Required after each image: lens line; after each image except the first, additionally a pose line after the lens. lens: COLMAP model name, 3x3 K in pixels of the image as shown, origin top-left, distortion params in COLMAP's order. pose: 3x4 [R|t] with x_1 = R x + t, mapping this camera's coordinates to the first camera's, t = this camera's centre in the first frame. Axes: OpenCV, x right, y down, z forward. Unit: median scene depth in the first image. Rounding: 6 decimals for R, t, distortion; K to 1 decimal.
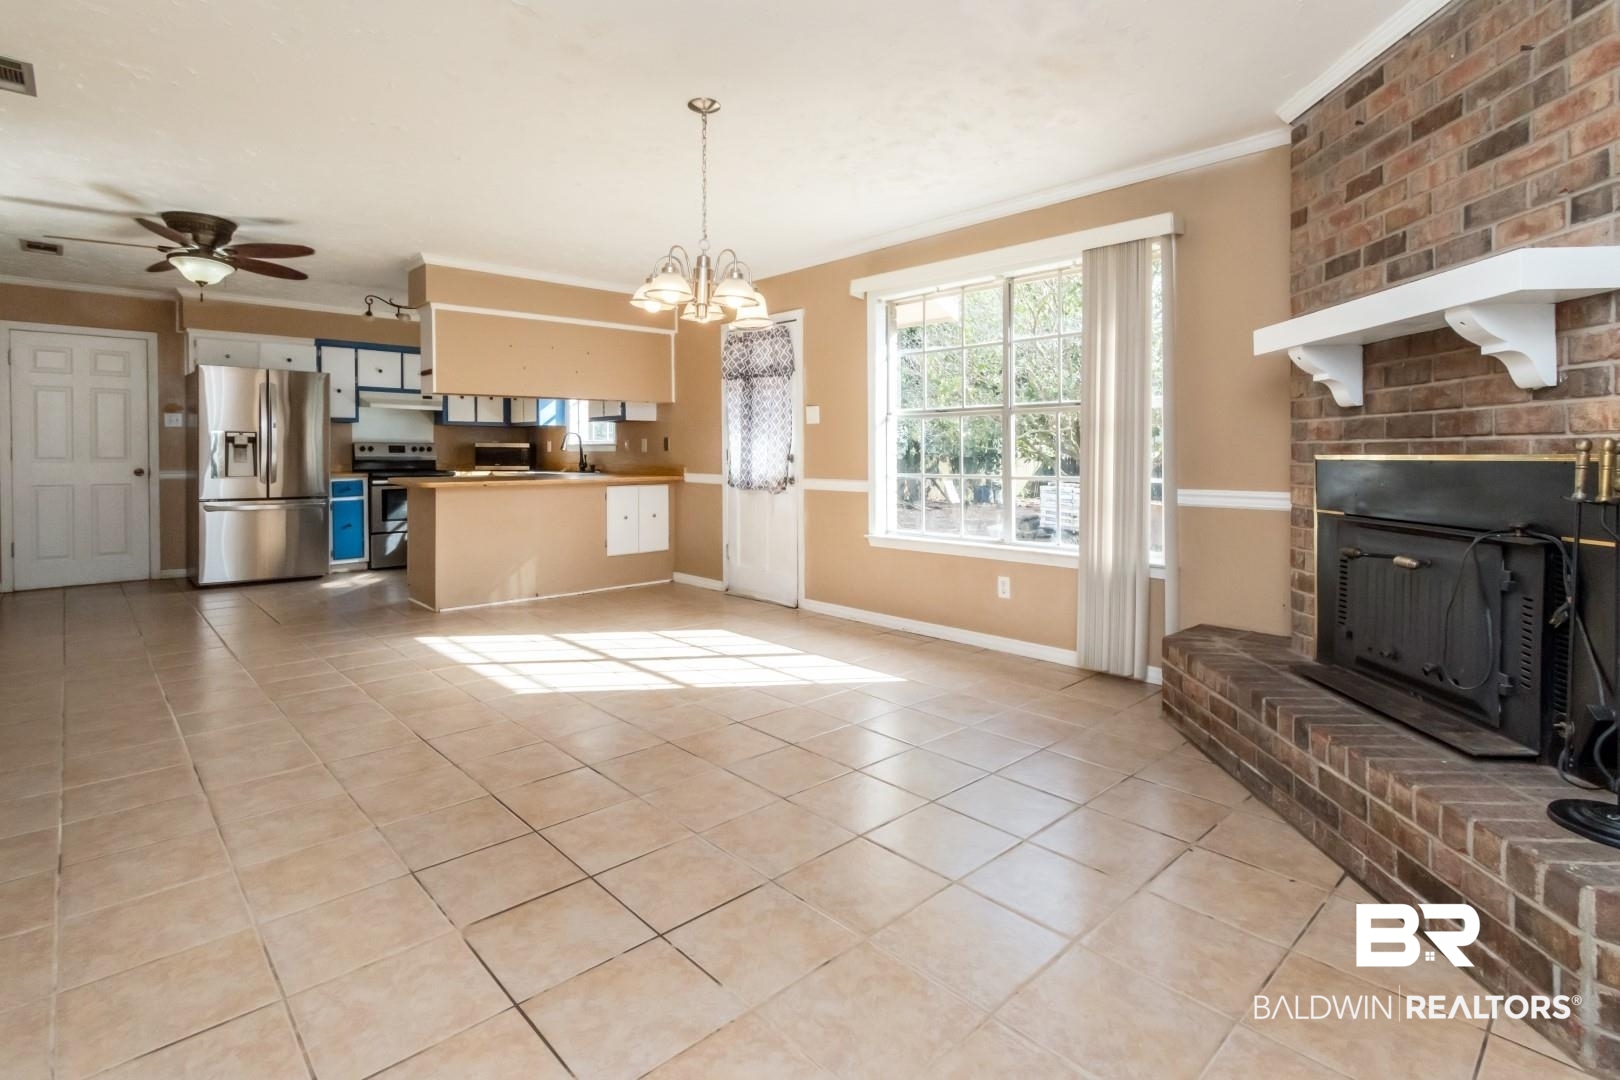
lens RADIAL K [[751.7, 0, 799.0], [0, 751.7, 461.4], [0, 0, 1]] dist [-0.000553, 0.001541]
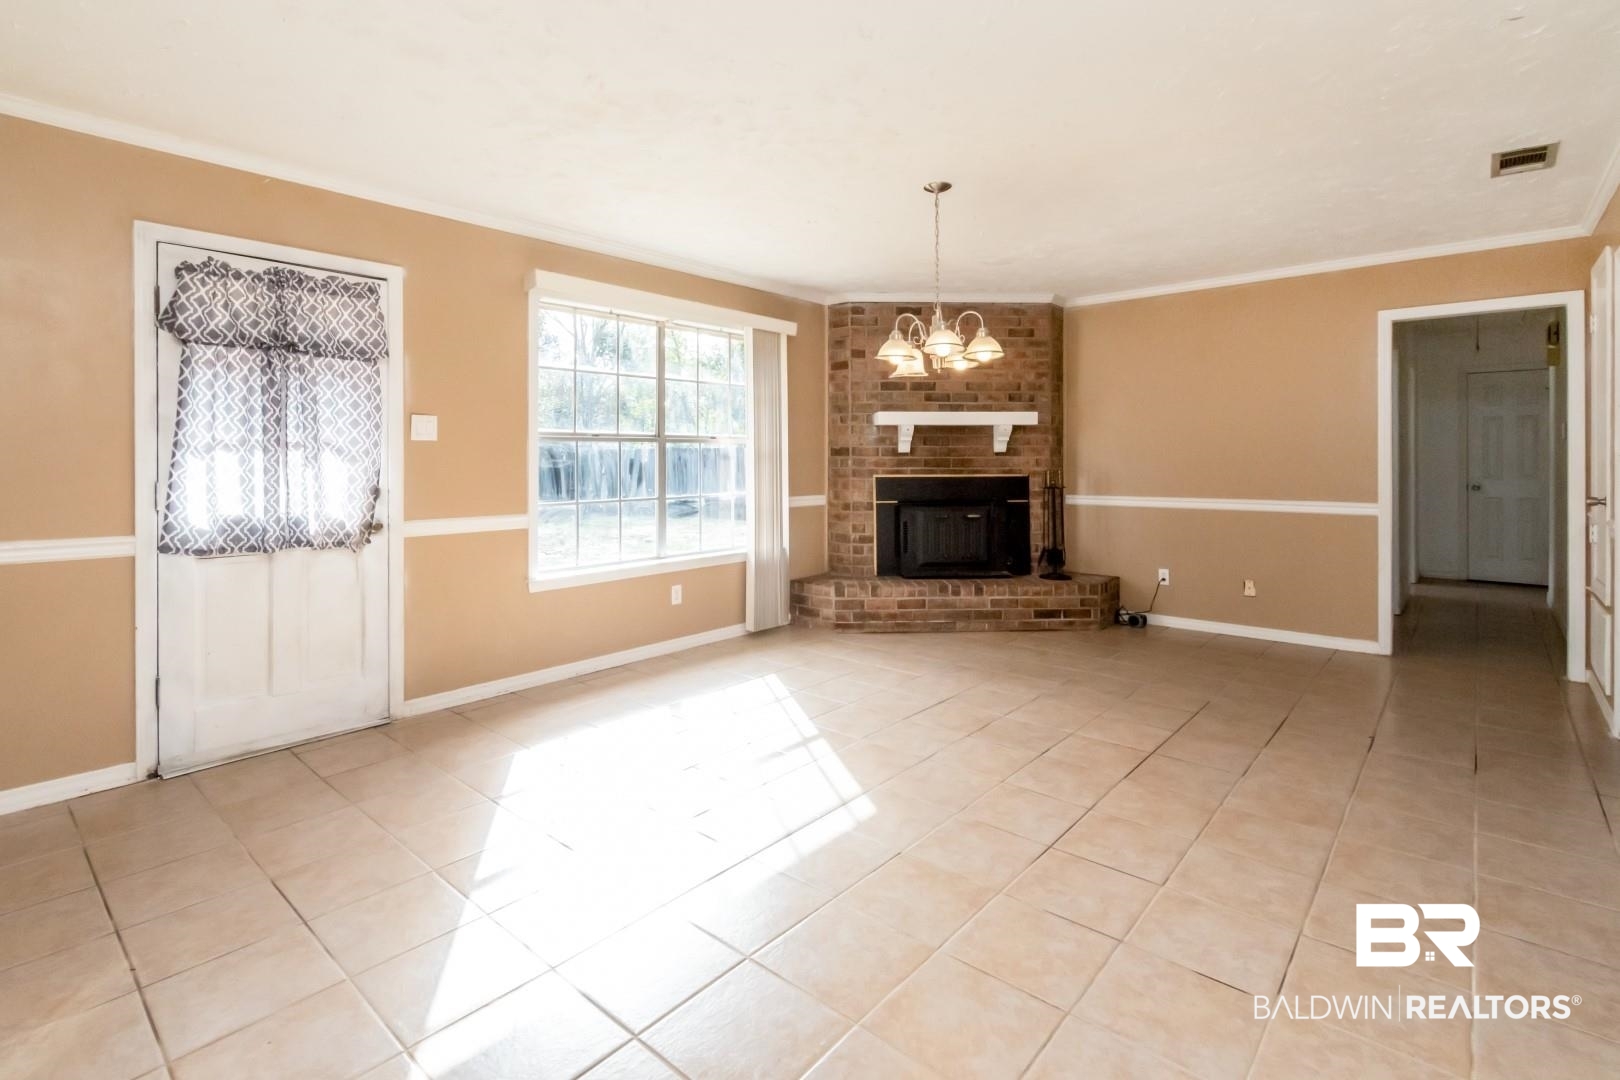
lens RADIAL K [[751.7, 0, 790.7], [0, 751.7, 459.4], [0, 0, 1]] dist [-0.000553, 0.001541]
pose [[-0.066878, -0.001048, 0.997761, -1.325344], [0.013309, 0.999910, 0.001942, -0.056870], [-0.997672, 0.013409, -0.066858, 1.365018]]
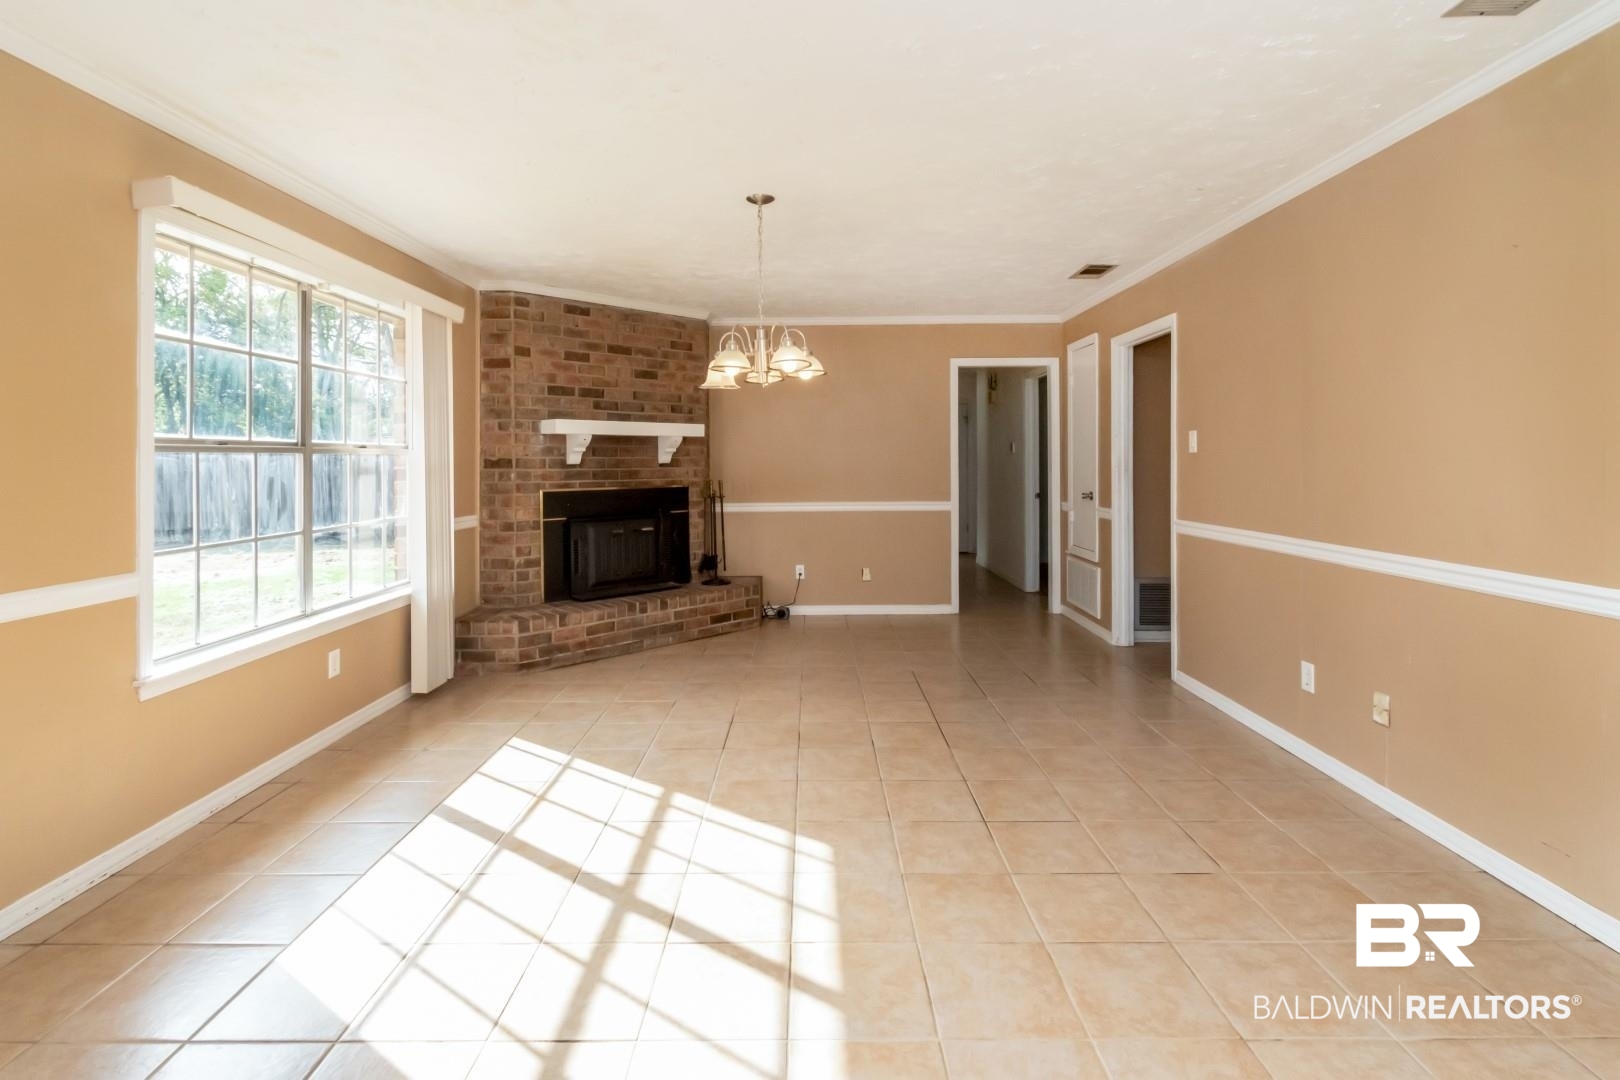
lens RADIAL K [[751.7, 0, 785.6], [0, 751.7, 463.0], [0, 0, 1]] dist [-0.000553, 0.001541]
pose [[-0.702768, 0.001919, 0.711417, -1.009291], [0.014168, 0.999836, 0.011299, -0.084155], [-0.711278, 0.018020, -0.702680, 1.854308]]
